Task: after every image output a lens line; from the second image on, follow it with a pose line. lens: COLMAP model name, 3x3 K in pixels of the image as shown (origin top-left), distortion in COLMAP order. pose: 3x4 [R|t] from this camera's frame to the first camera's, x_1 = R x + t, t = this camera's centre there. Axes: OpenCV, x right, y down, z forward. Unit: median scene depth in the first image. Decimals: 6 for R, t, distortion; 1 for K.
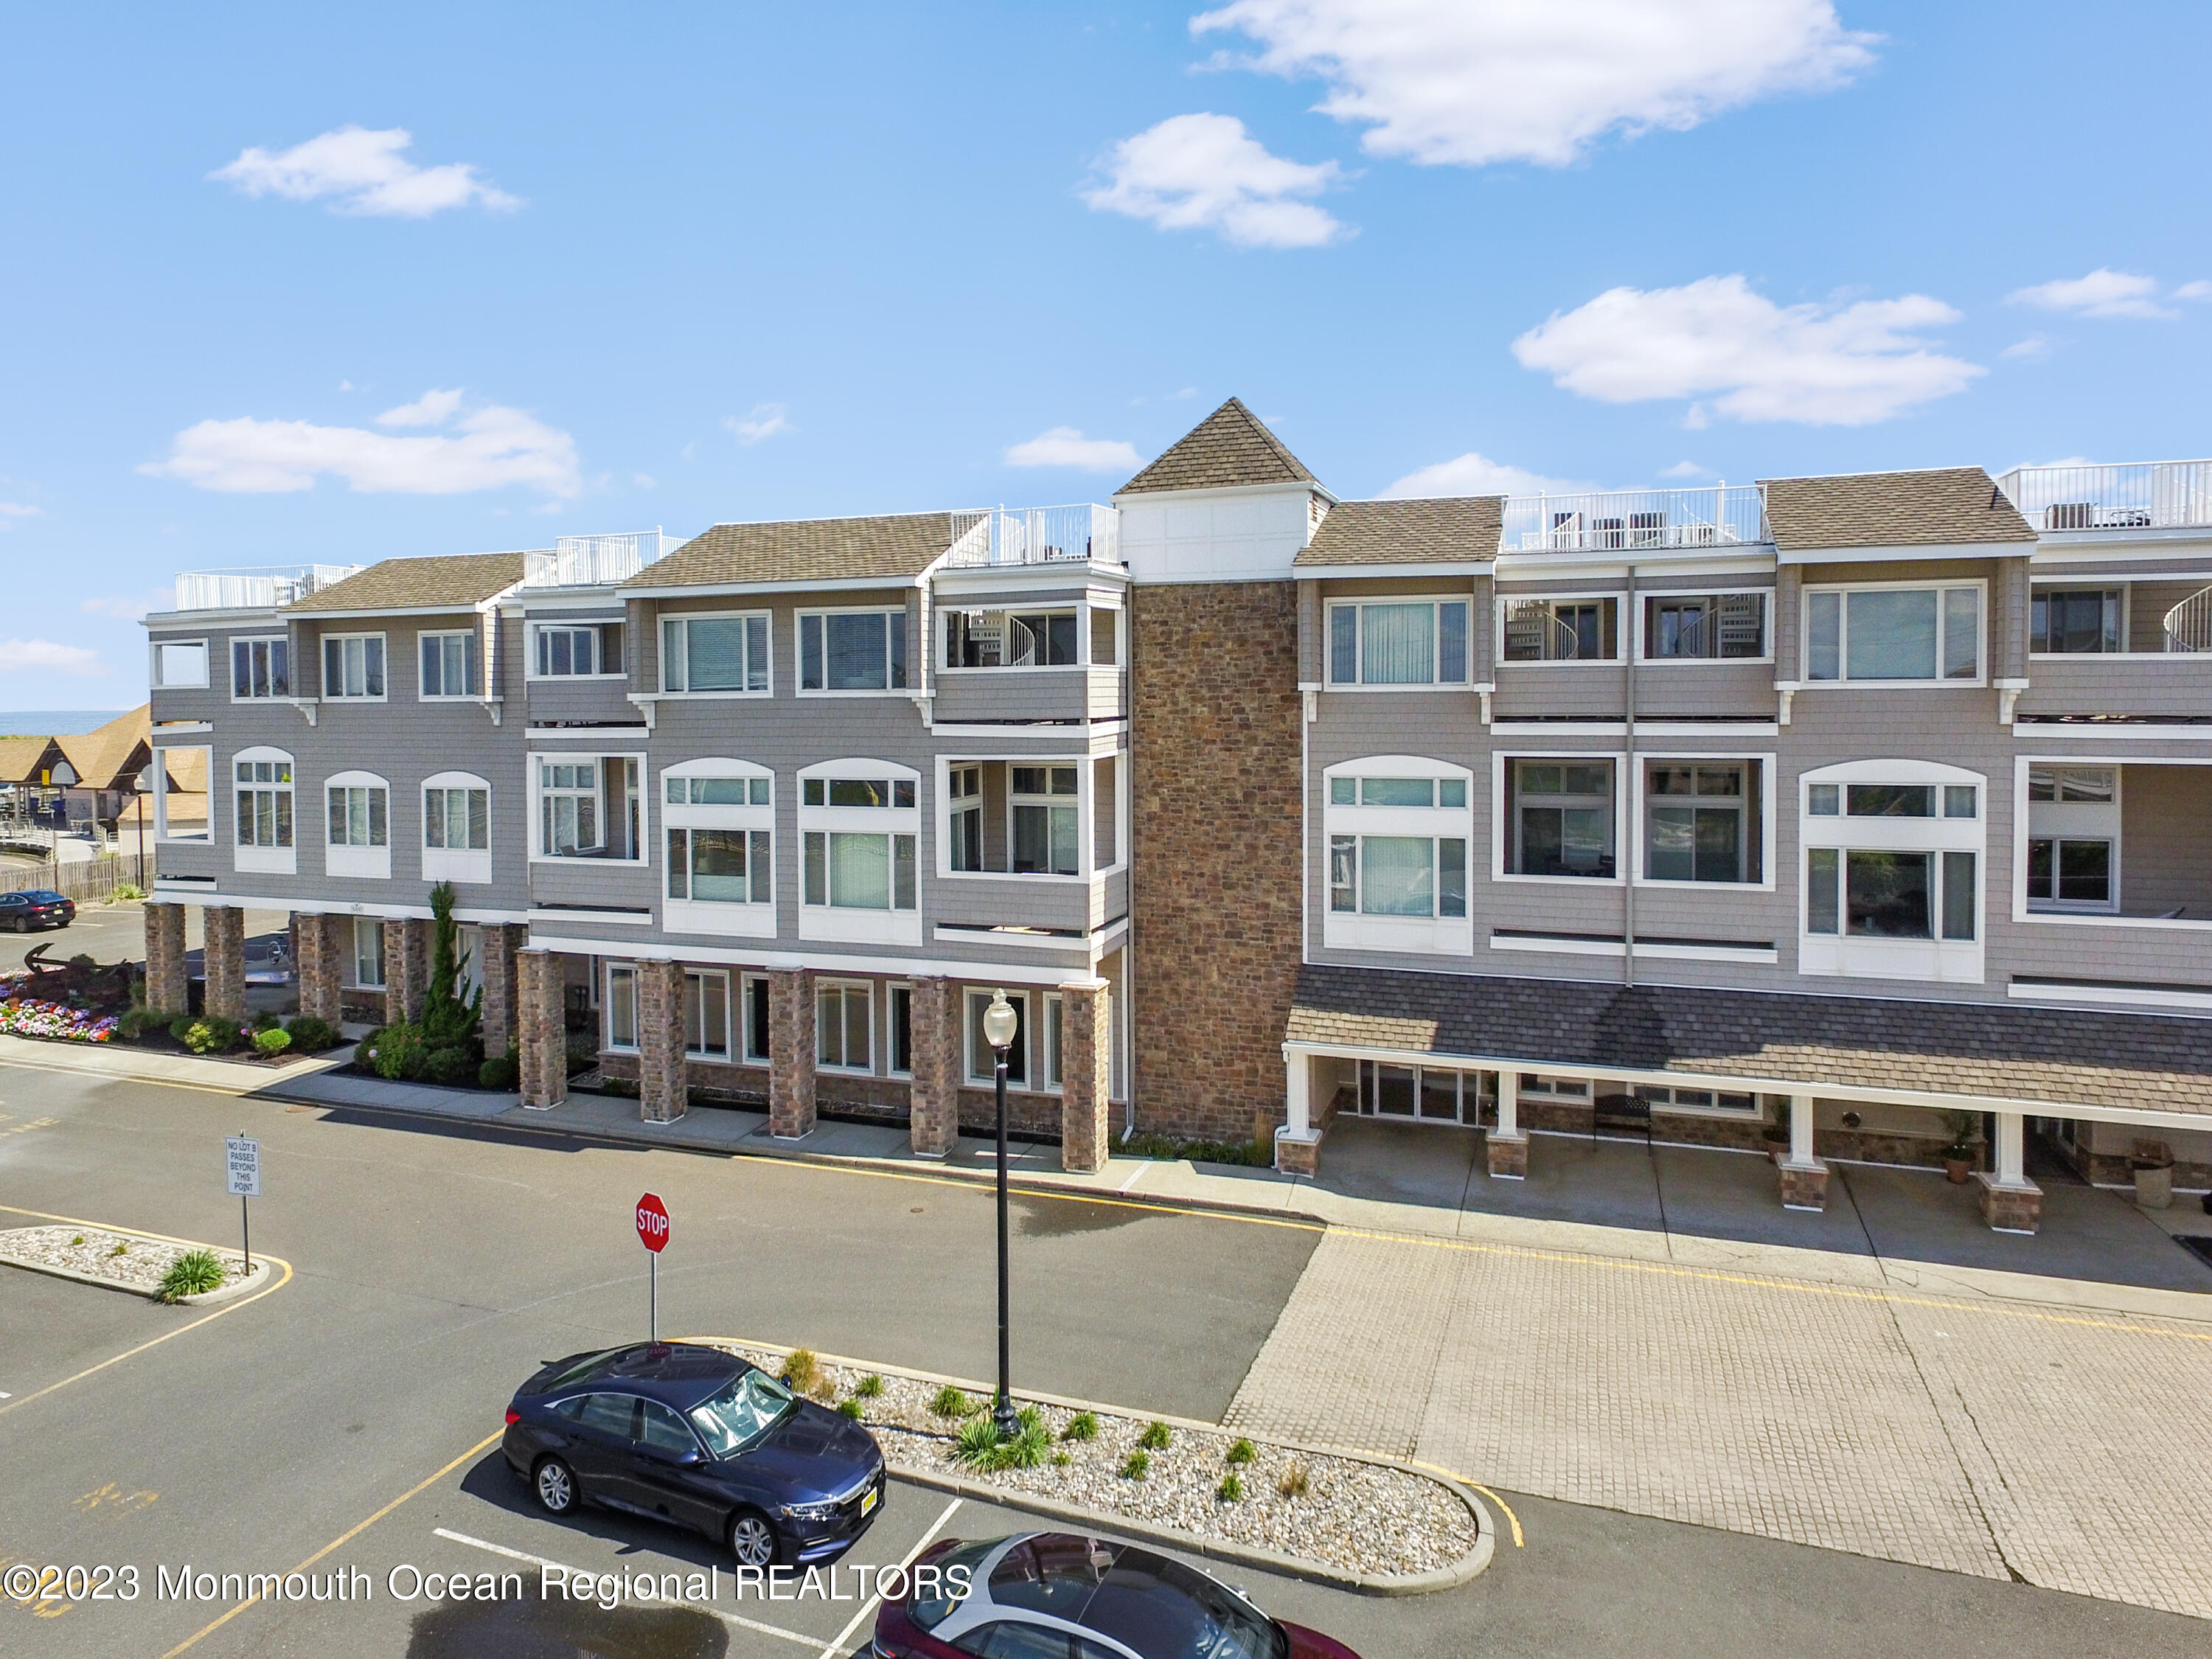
lens RADIAL K [[1341.2, 0, 1105.4], [0, 1341.2, 785.8], [0, 0, 1]] dist [-0.015086, 0.013517]
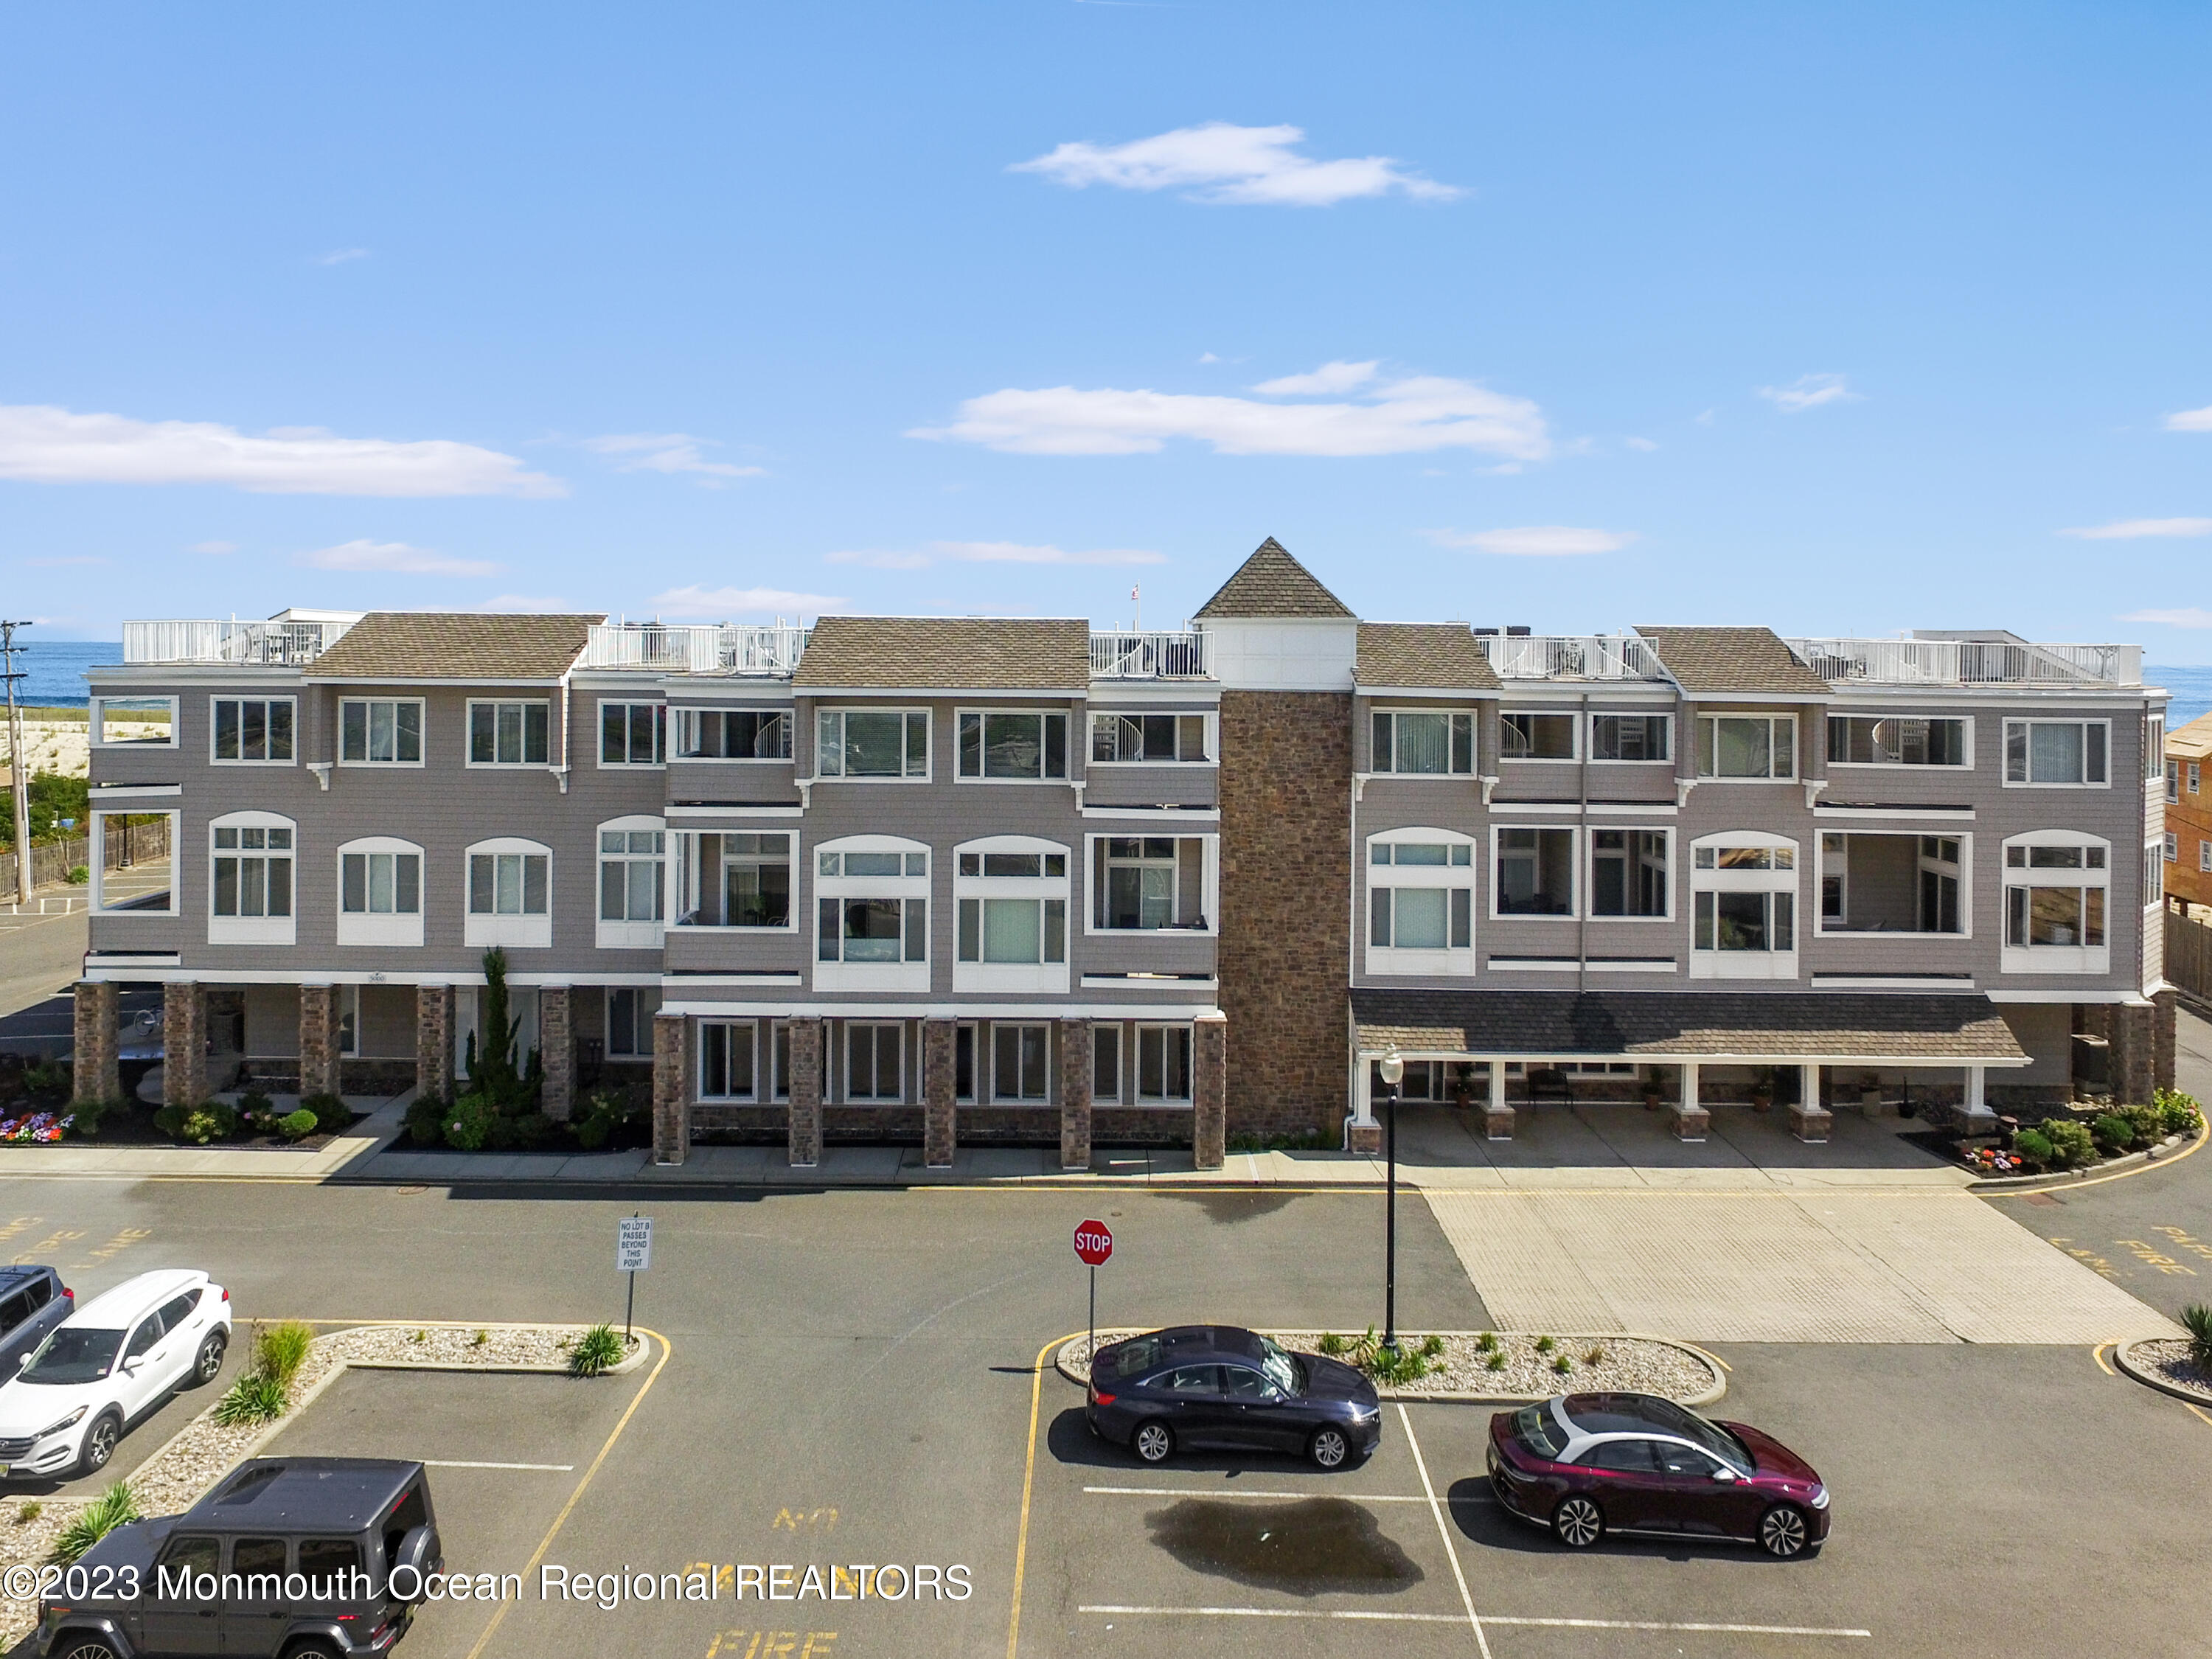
lens RADIAL K [[1438.2, 0, 1032.7], [0, 1438.2, 690.8], [0, 0, 1]] dist [-0.013636, 0.012811]
pose [[0.937910, 0.008506, 0.346776, -0.616619], [0.000686, 0.999652, -0.026377, -0.116315], [-0.346879, 0.024977, 0.937577, -0.197993]]
